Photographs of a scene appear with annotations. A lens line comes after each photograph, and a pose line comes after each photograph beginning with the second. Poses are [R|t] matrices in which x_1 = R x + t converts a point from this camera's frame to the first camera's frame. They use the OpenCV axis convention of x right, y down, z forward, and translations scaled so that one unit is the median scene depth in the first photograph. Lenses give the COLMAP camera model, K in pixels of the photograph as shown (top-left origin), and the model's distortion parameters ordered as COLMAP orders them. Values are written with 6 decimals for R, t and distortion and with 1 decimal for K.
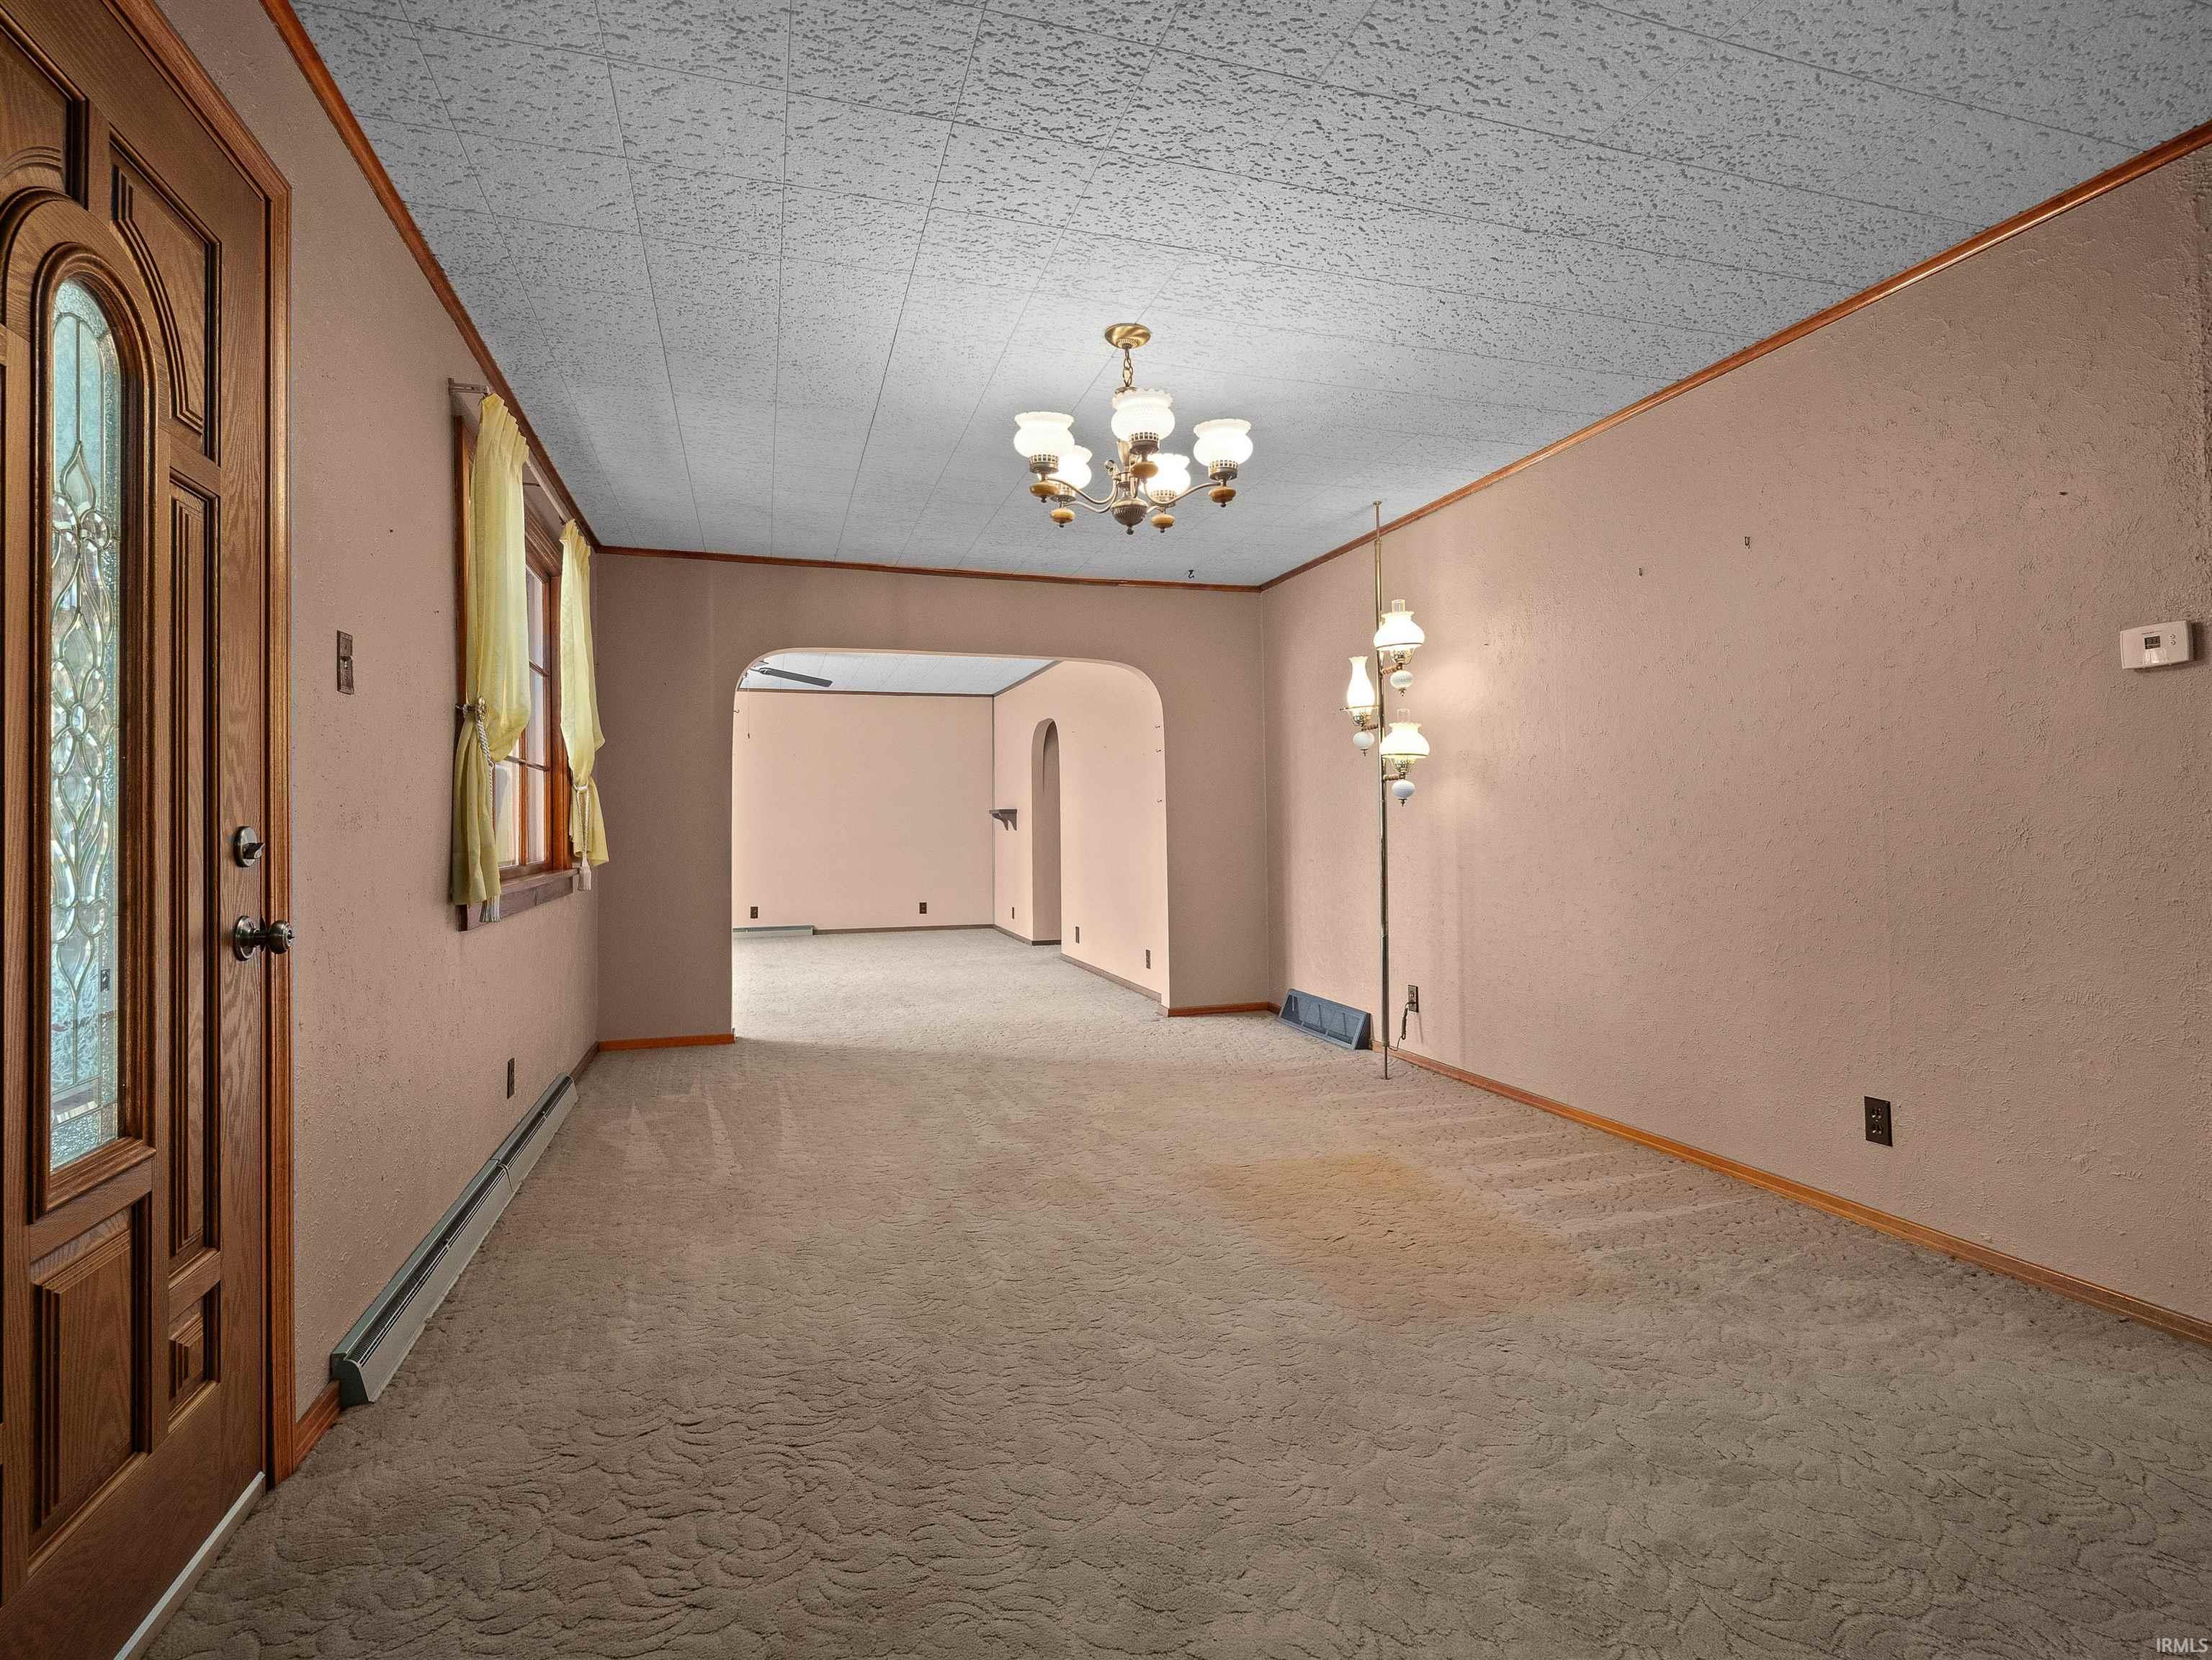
lens RADIAL K [[1090.0, 0, 1106.0], [0, 1090.0, 830.0], [0, 0, 1]] dist [-0.000748, -0.000272]
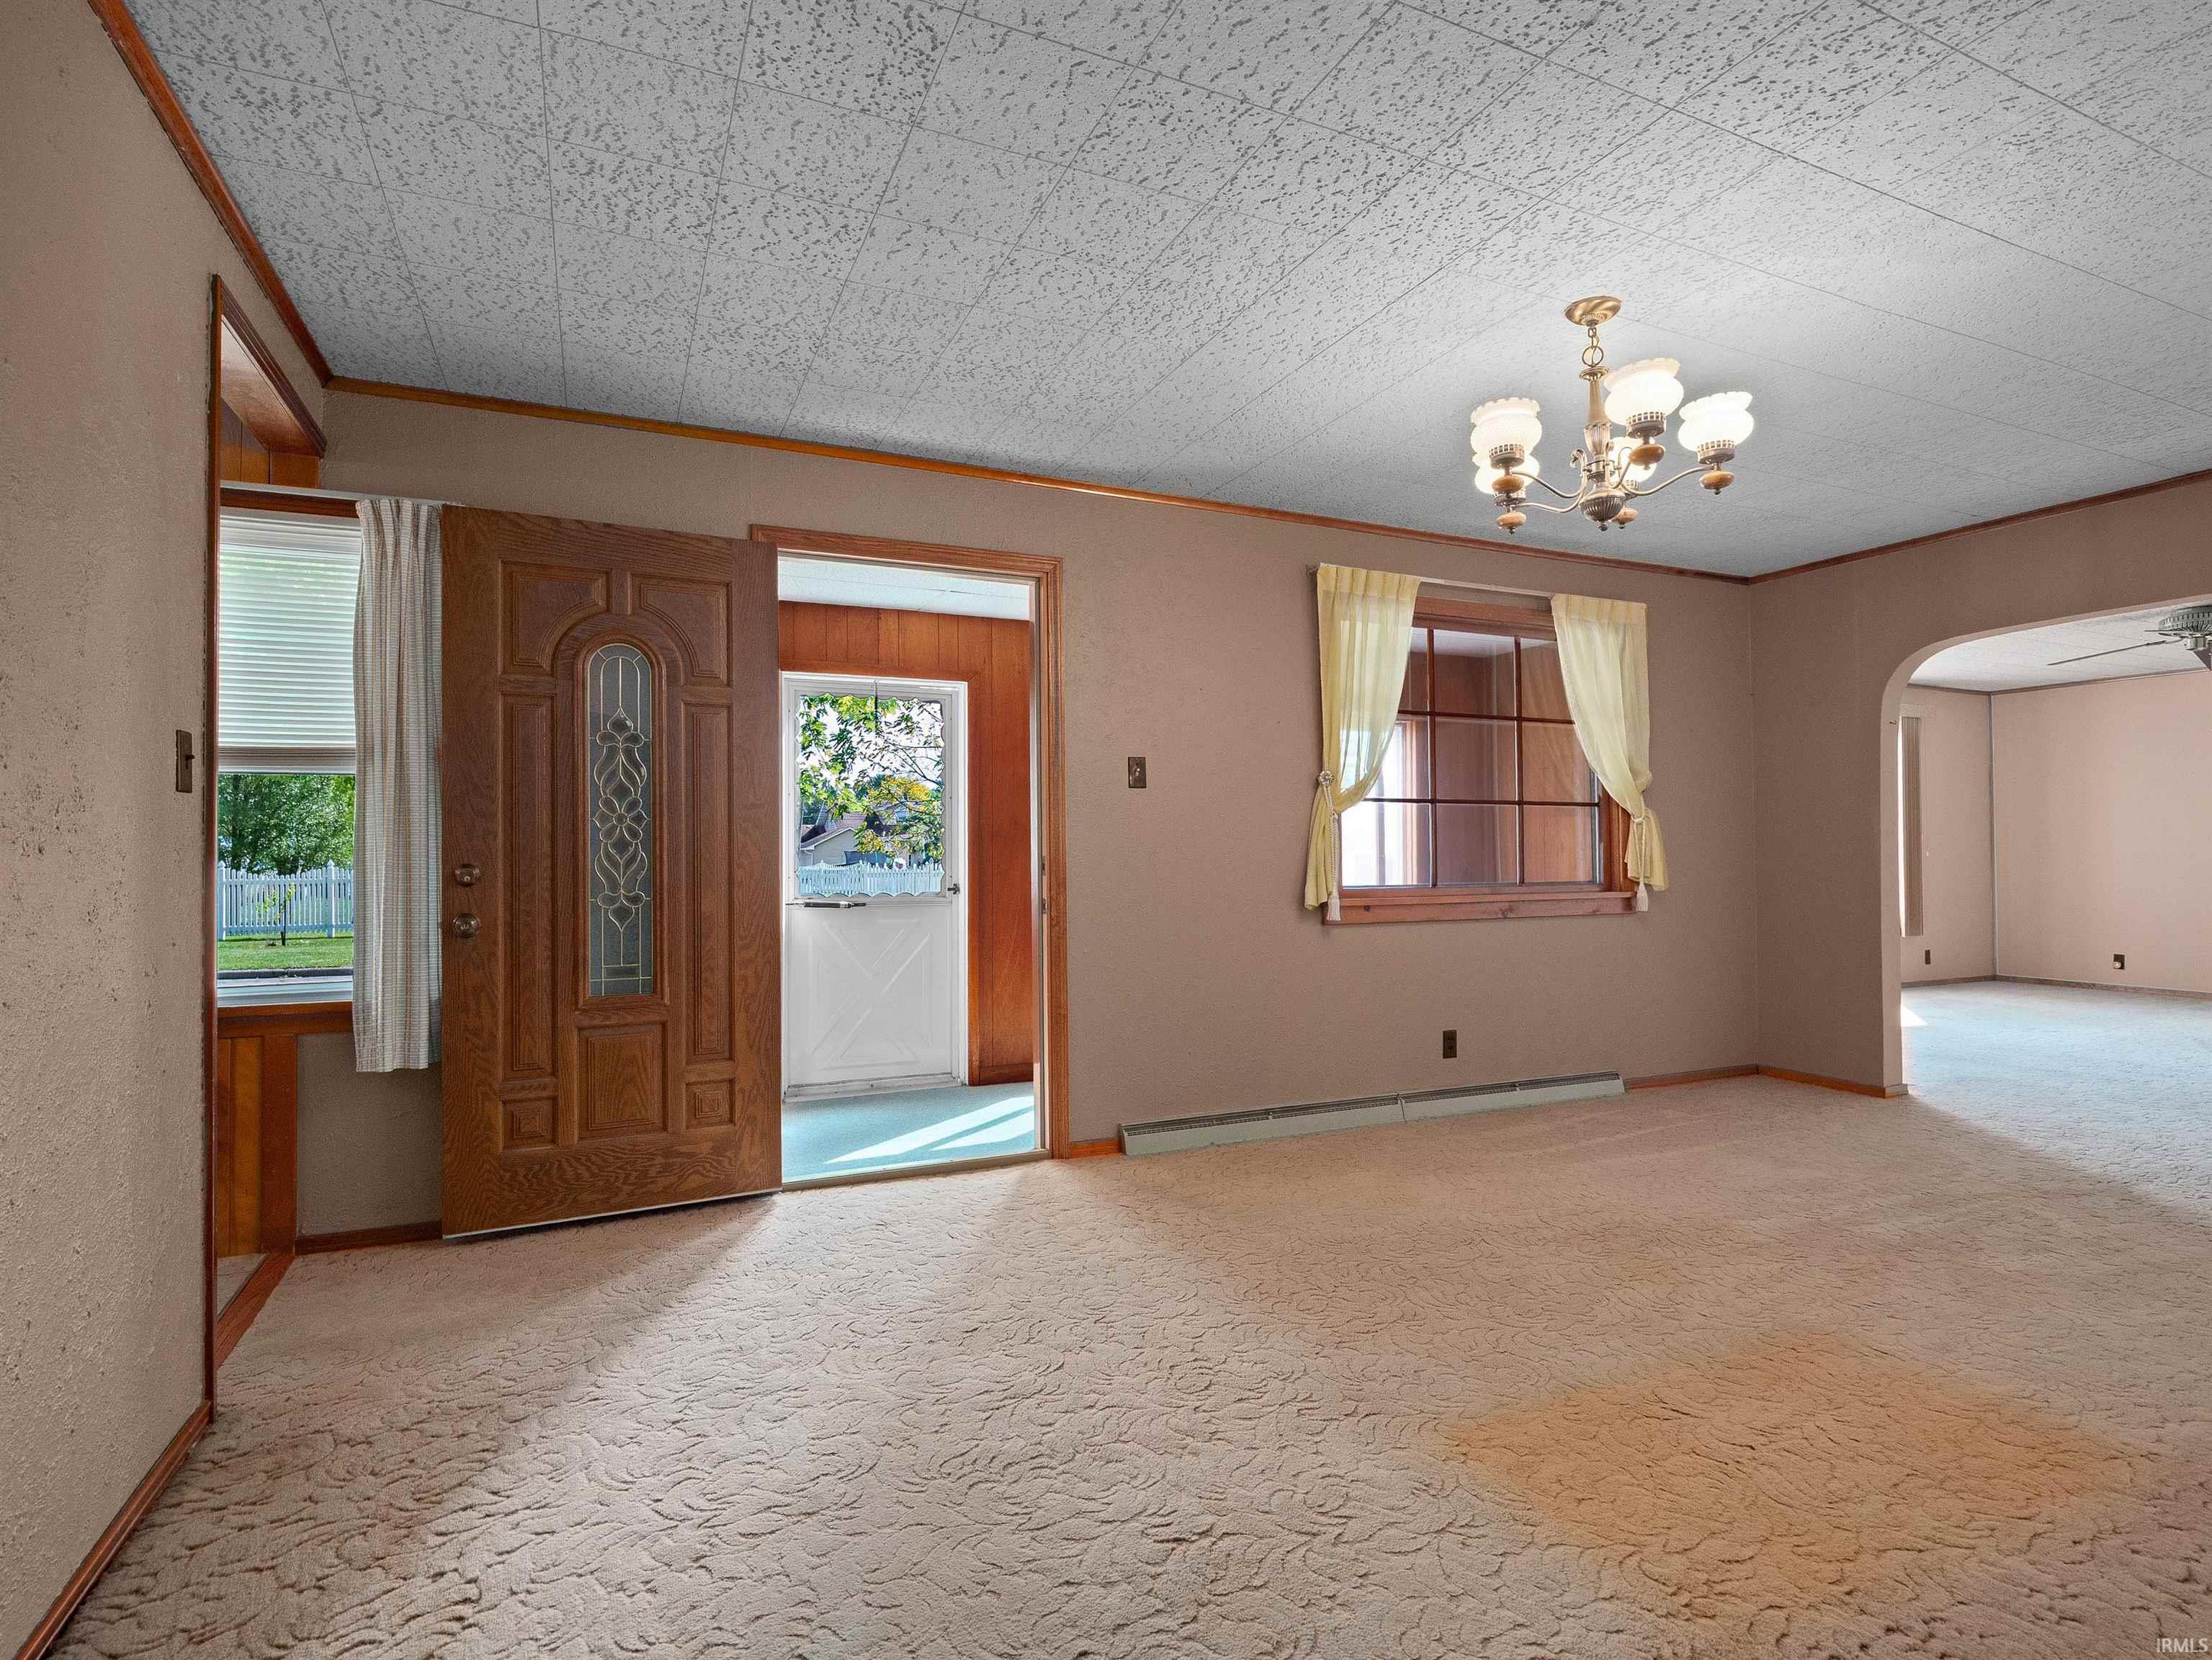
lens RADIAL K [[1120.6, 0, 1116.7], [0, 1120.6, 838.0], [0, 0, 1]] dist [-0.003048, -0.001438]
pose [[0.127865, -0.011122, -0.991729, 0.788735], [-0.000538, 0.999936, -0.011284, -0.008600], [0.991791, 0.001977, 0.127850, 0.439968]]
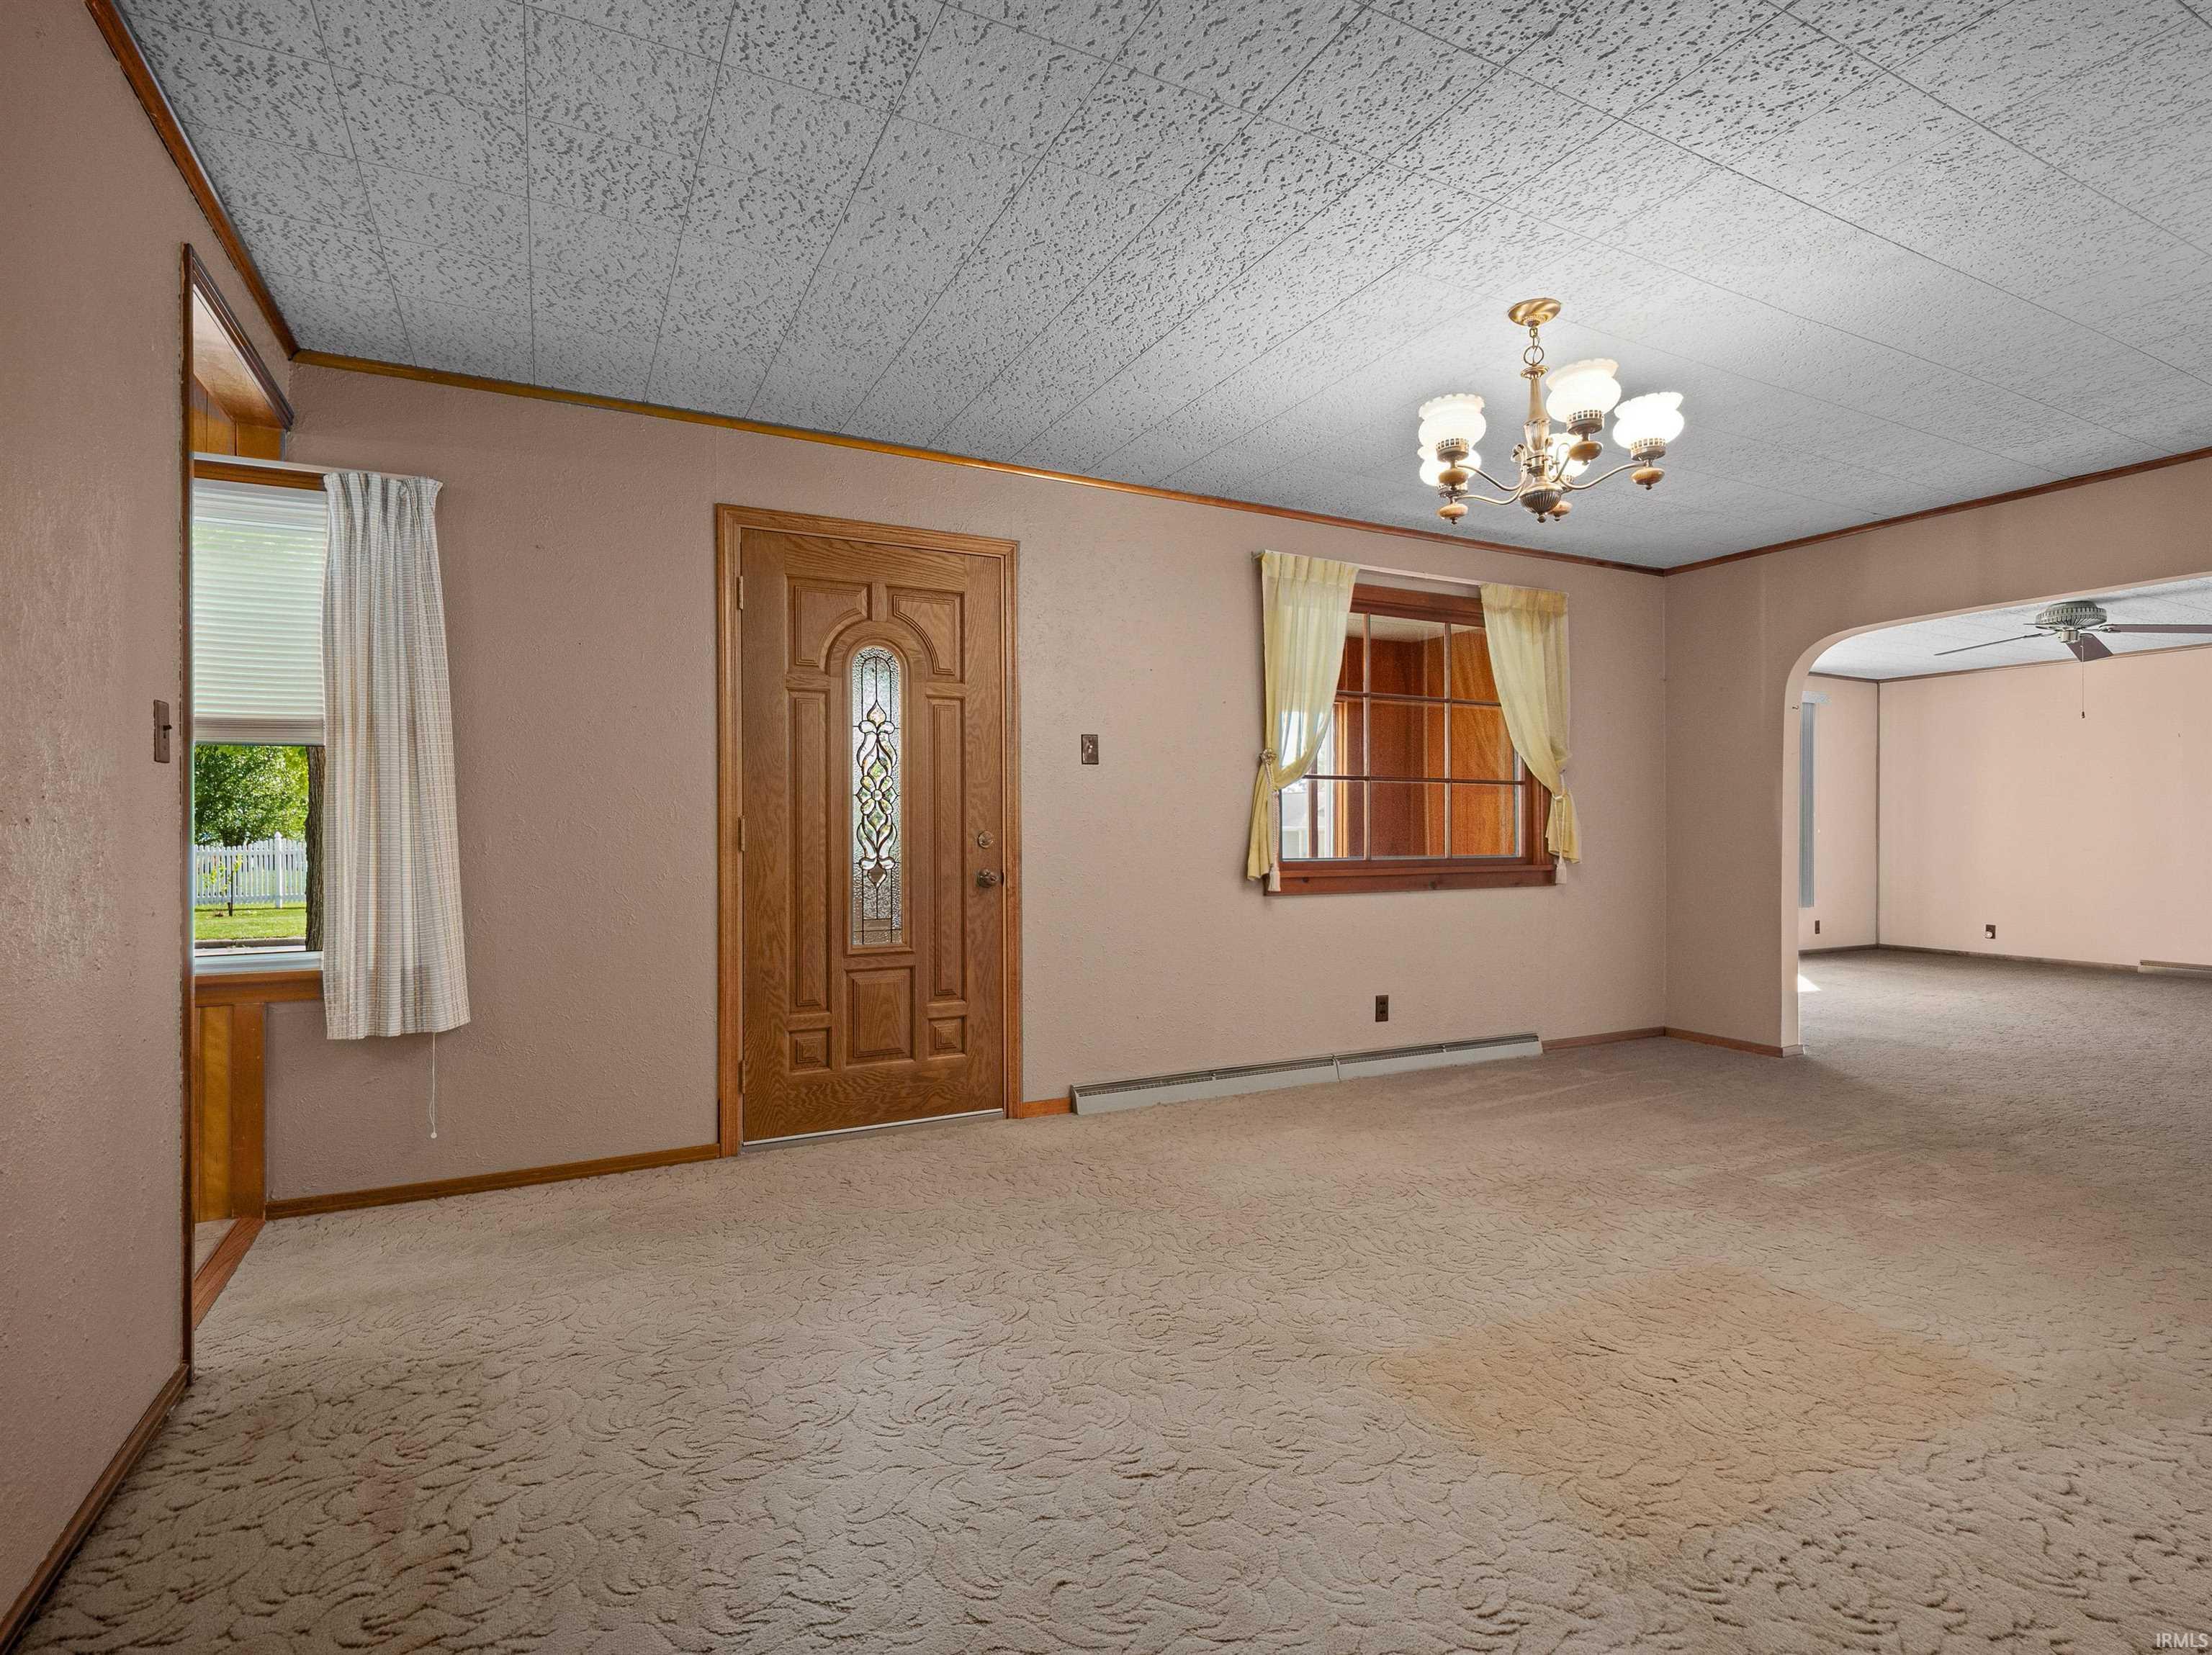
lens RADIAL K [[1076.6, 0, 1098.5], [0, 1076.6, 834.2], [0, 0, 1]] dist [-0.002664, -0.001178]
pose [[0.167673, 0.008702, -0.985804, 0.787321], [-0.004061, 0.999959, 0.008136, -0.007665], [0.985834, 0.002639, 0.167701, 0.421950]]
